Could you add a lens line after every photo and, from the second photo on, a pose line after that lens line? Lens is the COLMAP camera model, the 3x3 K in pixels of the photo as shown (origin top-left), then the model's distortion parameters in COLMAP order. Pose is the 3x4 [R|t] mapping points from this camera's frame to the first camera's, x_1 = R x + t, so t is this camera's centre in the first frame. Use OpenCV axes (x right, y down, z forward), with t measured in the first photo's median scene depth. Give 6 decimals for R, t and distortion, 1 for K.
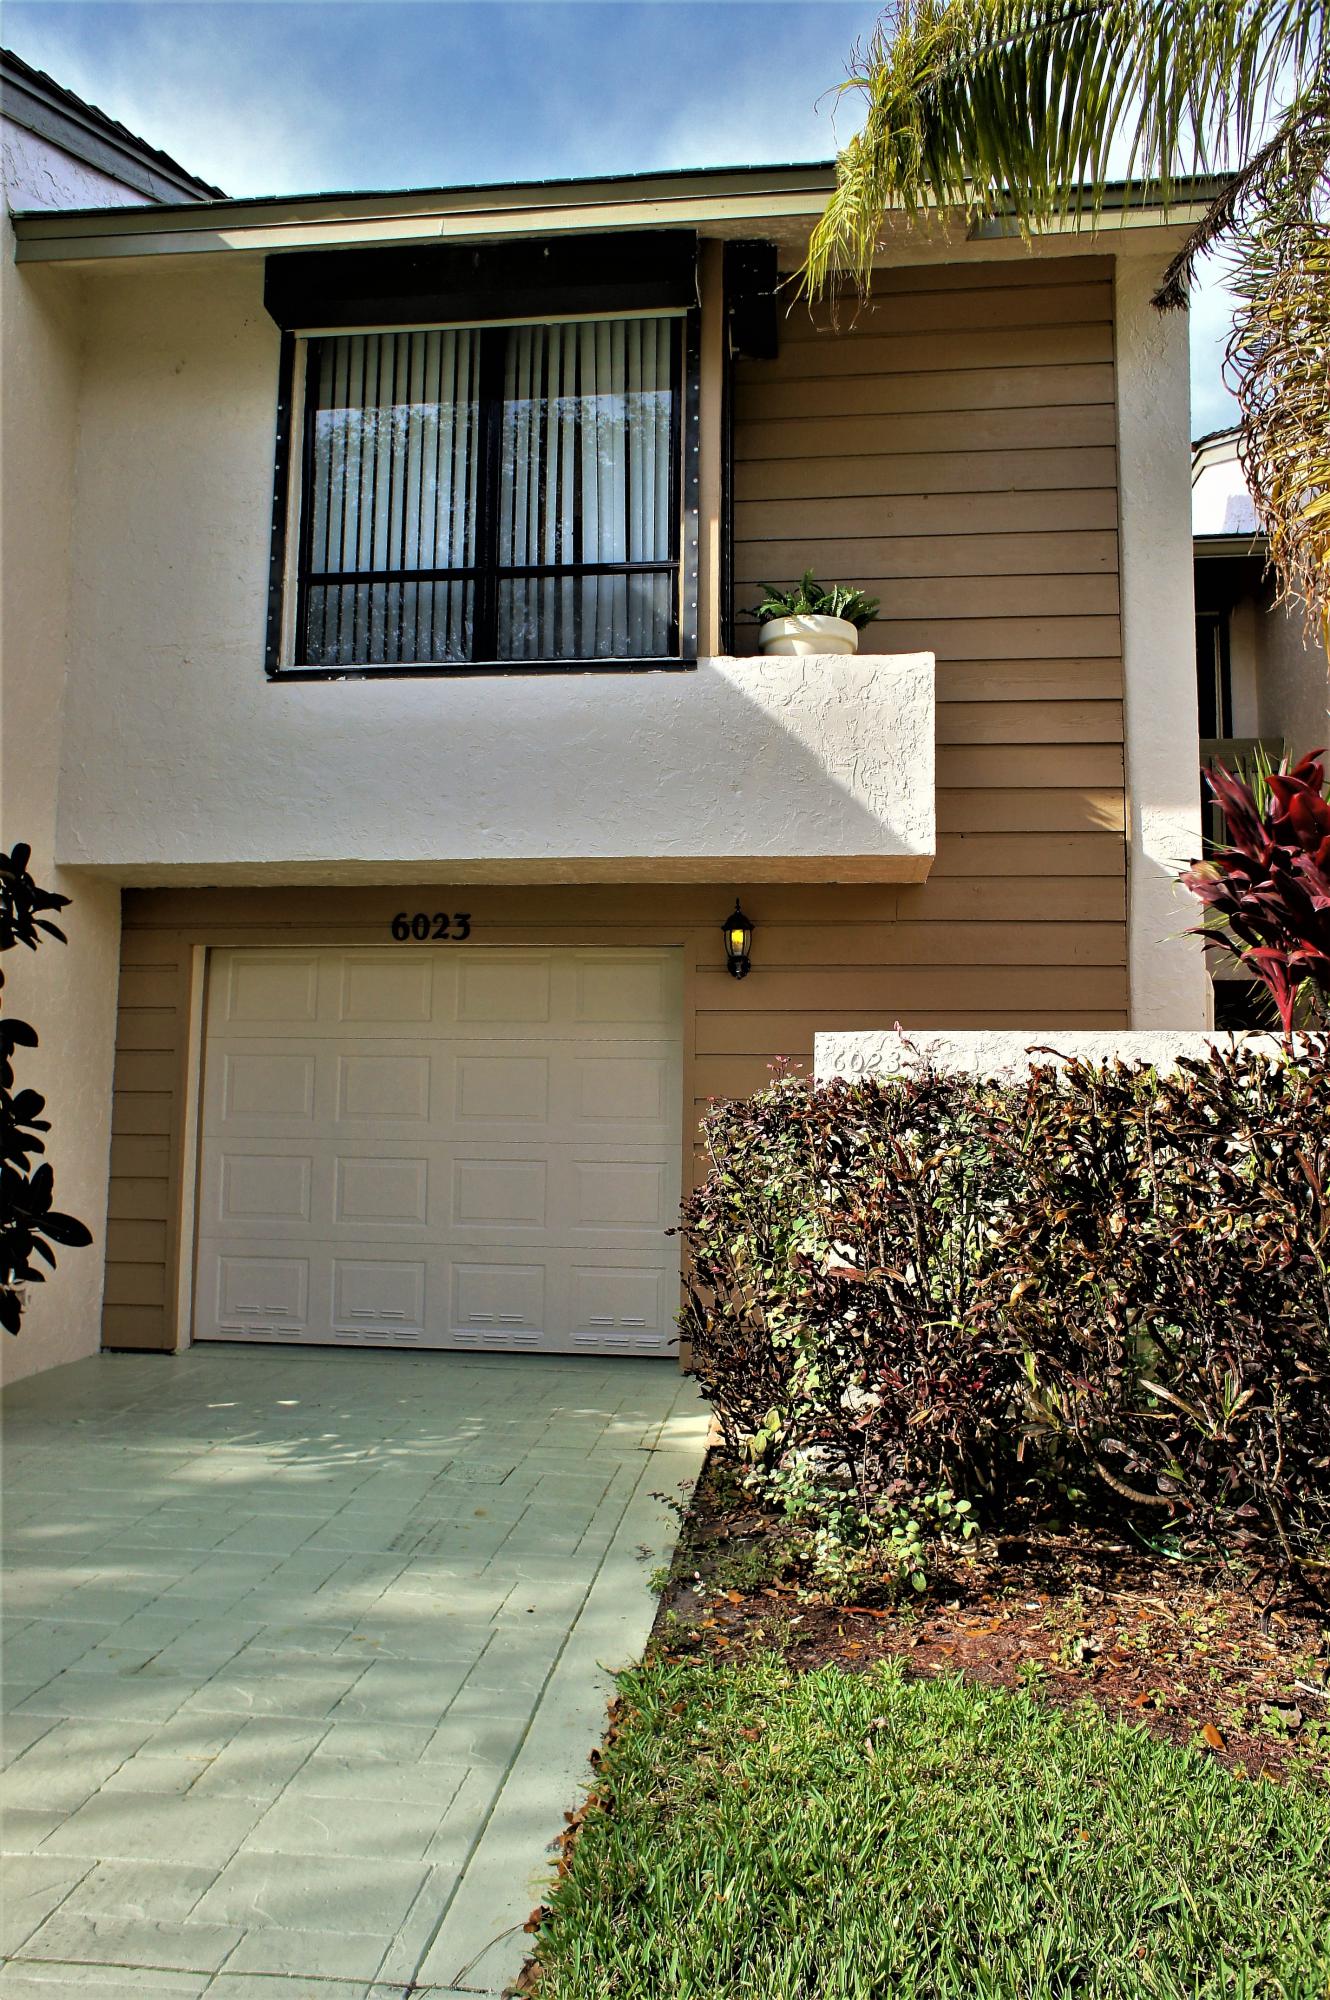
lens RADIAL K [[1488.1, 0, 665.6], [0, 1488.1, 963.9], [0, 0, 1]] dist [-0.041397, 0.062732]
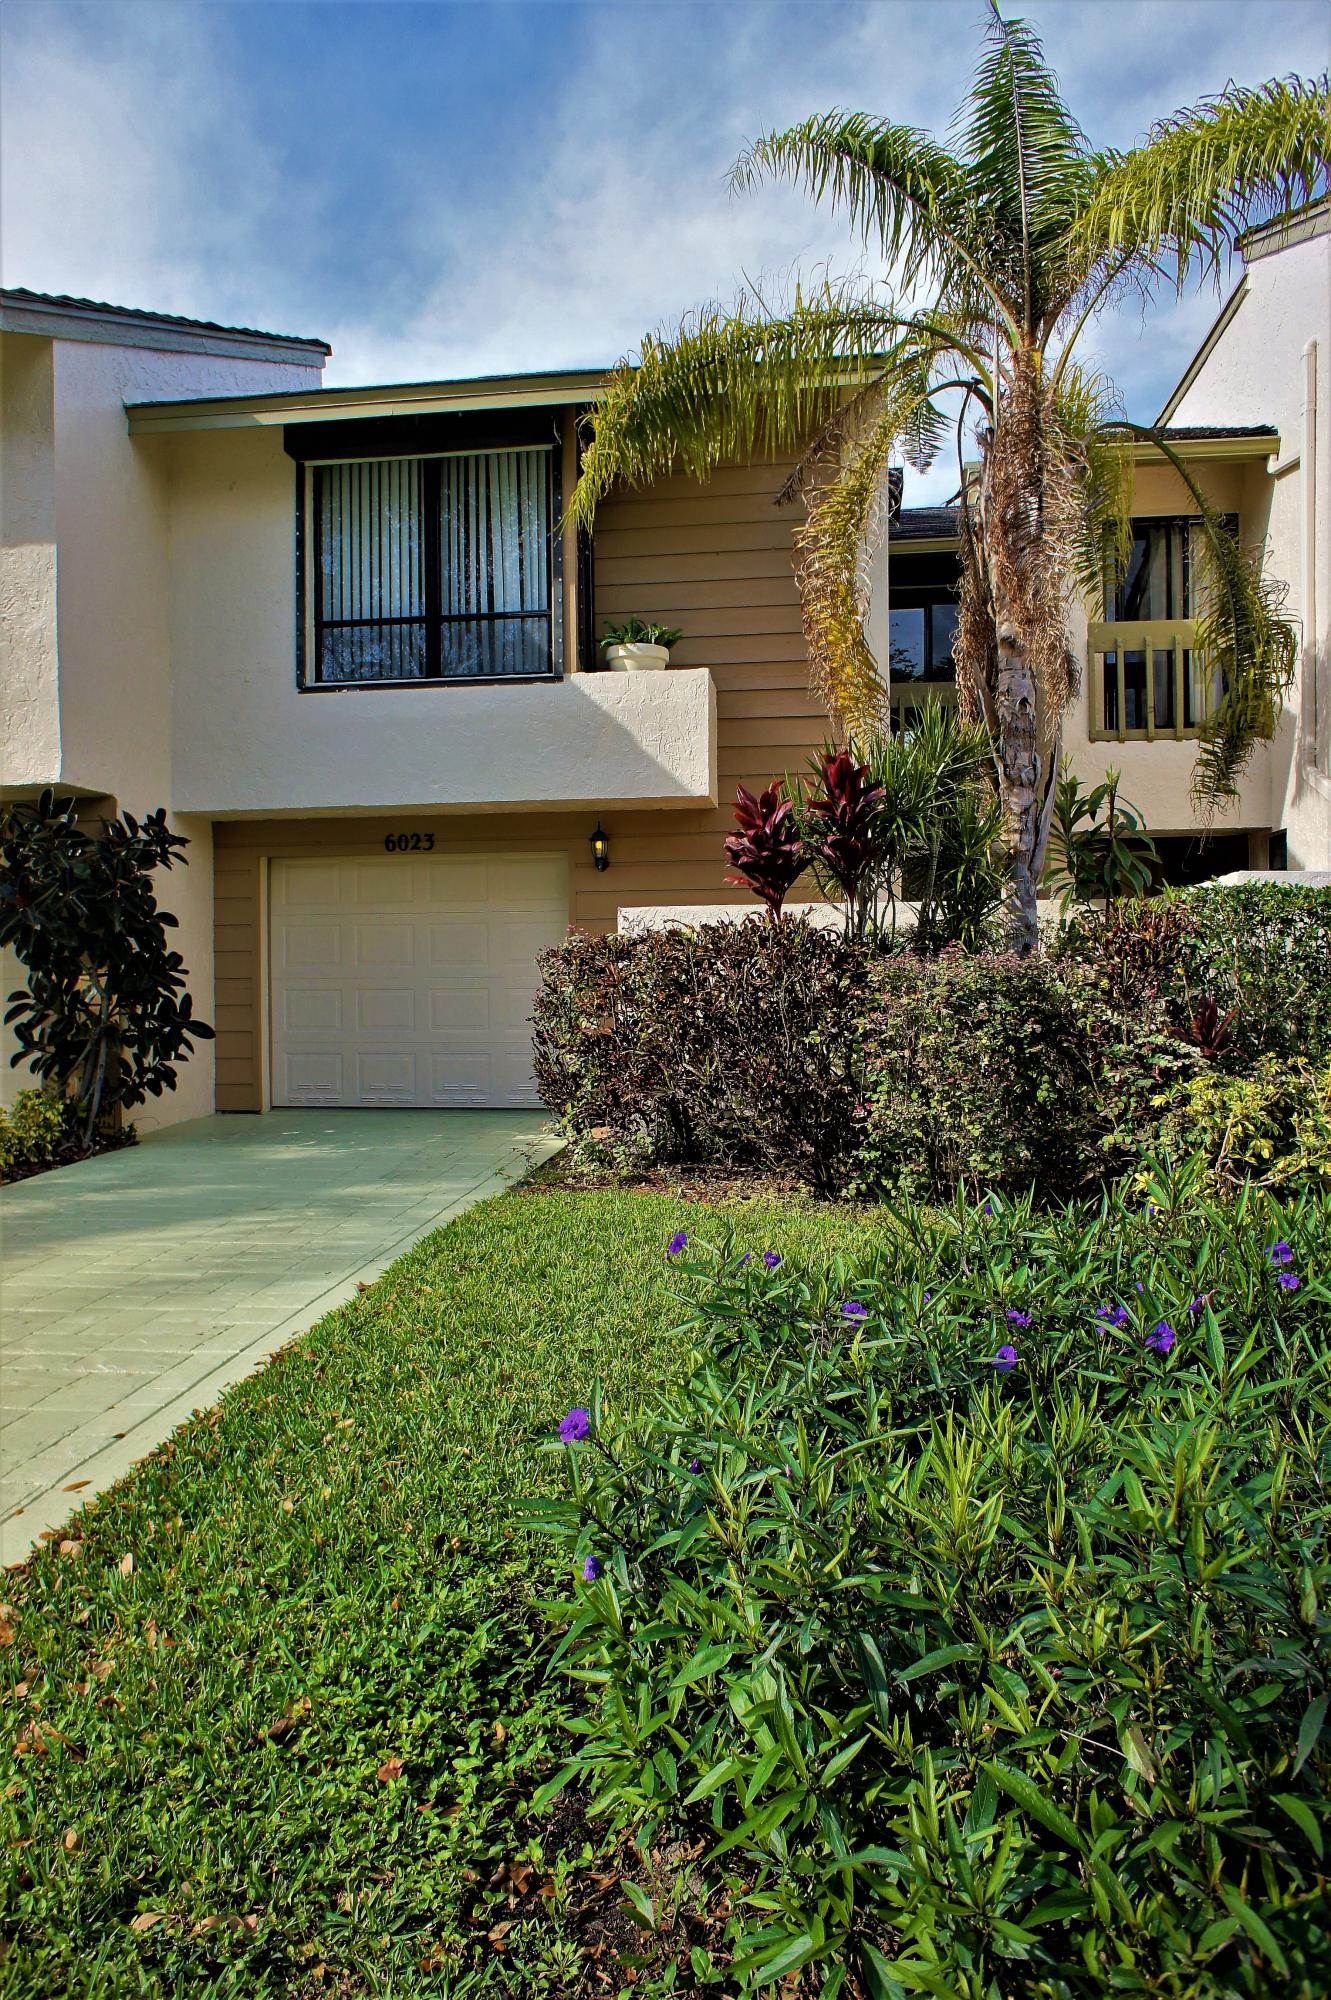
lens RADIAL K [[1355.1, 0, 662.1], [0, 1355.1, 937.6], [0, 0, 1]] dist [-0.009532, 0.000501]
pose [[0.999597, -0.026181, -0.010972, 0.131218], [0.026991, 0.996288, 0.081747, -0.036918], [0.008791, -0.082010, 0.996593, -0.468219]]
